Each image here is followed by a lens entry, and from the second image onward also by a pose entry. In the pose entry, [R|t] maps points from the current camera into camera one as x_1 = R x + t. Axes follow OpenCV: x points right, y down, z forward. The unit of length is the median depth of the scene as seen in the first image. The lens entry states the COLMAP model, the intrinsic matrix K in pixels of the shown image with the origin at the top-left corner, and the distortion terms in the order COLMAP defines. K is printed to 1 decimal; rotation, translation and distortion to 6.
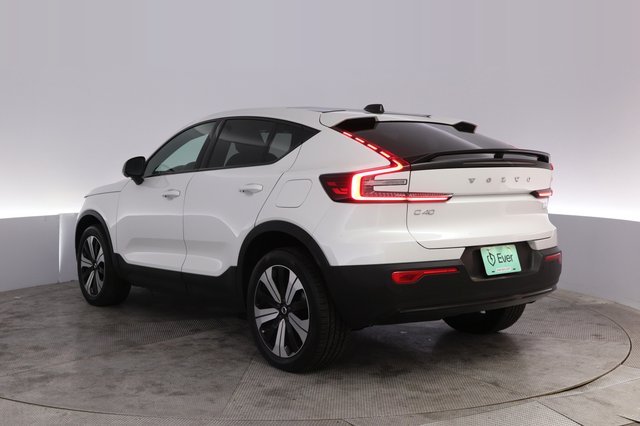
lens RADIAL K [[563.9, 0, 319.2], [0, 563.9, 214.7], [0, 0, 1]] dist [0.008830, 0.013687]
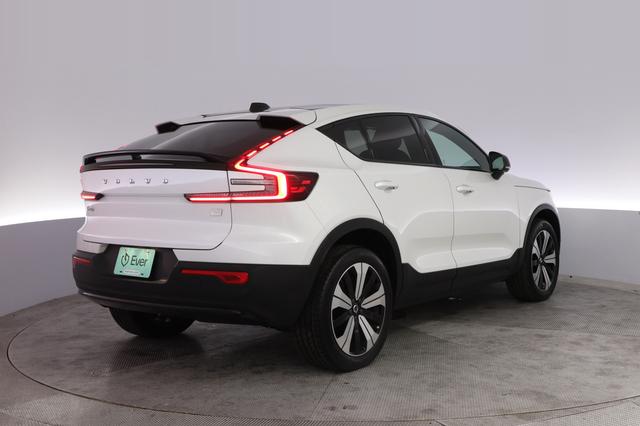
lens RADIAL K [[563.9, 0, 319.9], [0, 563.9, 217.9], [0, 0, 1]] dist [0.008830, 0.013687]
pose [[0.571226, 0.066328, -0.818109, 1.326137], [-0.051201, 0.997668, 0.045136, -0.059458], [0.819194, 0.016105, 0.573290, 0.707975]]
